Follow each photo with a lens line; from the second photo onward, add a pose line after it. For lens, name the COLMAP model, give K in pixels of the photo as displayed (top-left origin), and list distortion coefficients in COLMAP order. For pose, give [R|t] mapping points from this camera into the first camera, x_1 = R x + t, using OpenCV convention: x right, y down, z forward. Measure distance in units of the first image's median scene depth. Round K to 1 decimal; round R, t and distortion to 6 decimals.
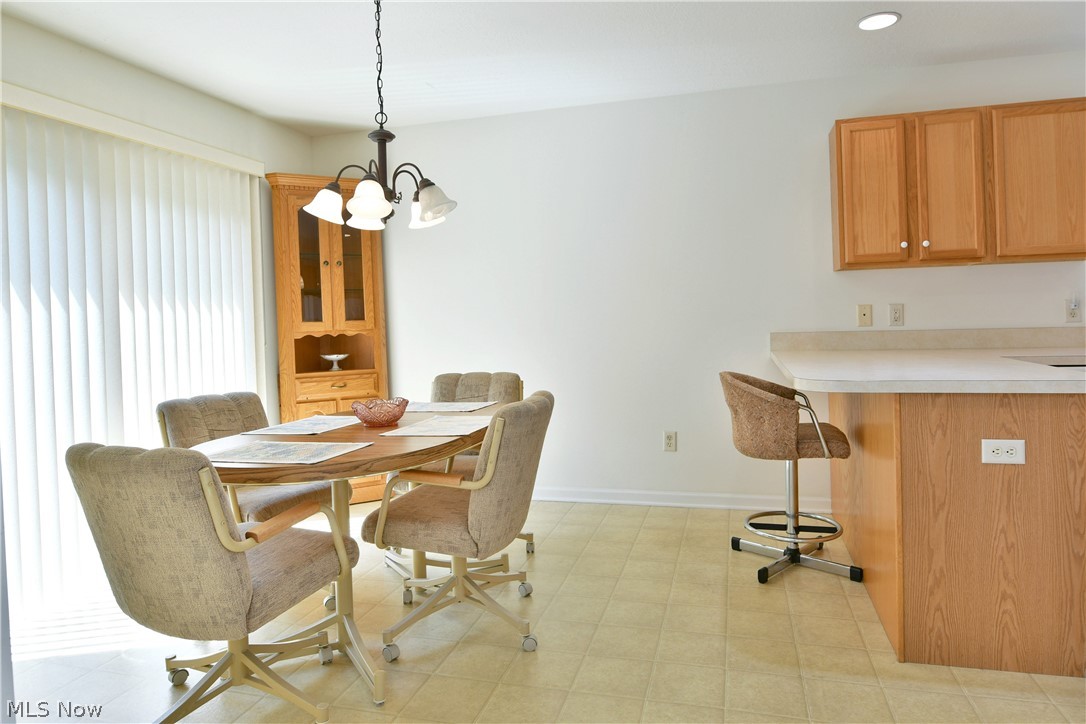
lens RADIAL K [[674.1, 0, 541.9], [0, 674.1, 326.1], [0, 0, 1]] dist [-0.023775, -0.000933]
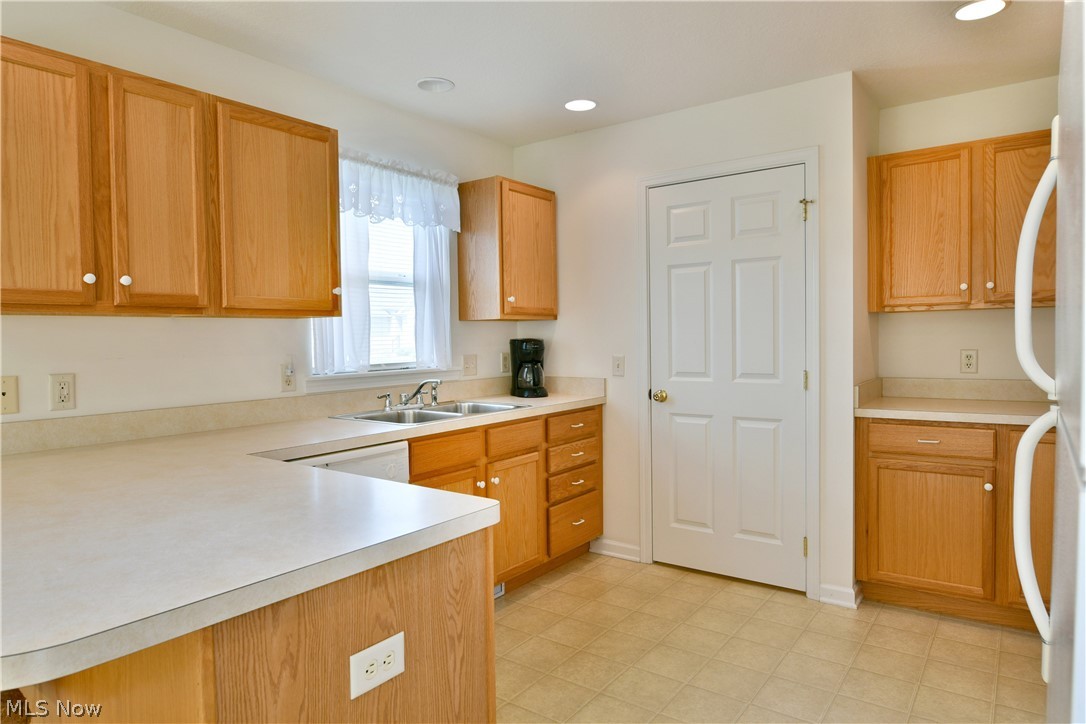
lens RADIAL K [[658.9, 0, 538.6], [0, 658.9, 356.4], [0, 0, 1]] dist [-0.018746, -0.003260]
pose [[0.352057, -0.002265, 0.935976, 0.147473], [0.016535, 0.999856, -0.003800, -0.046194], [-0.935832, 0.016814, 0.352044, 0.450559]]
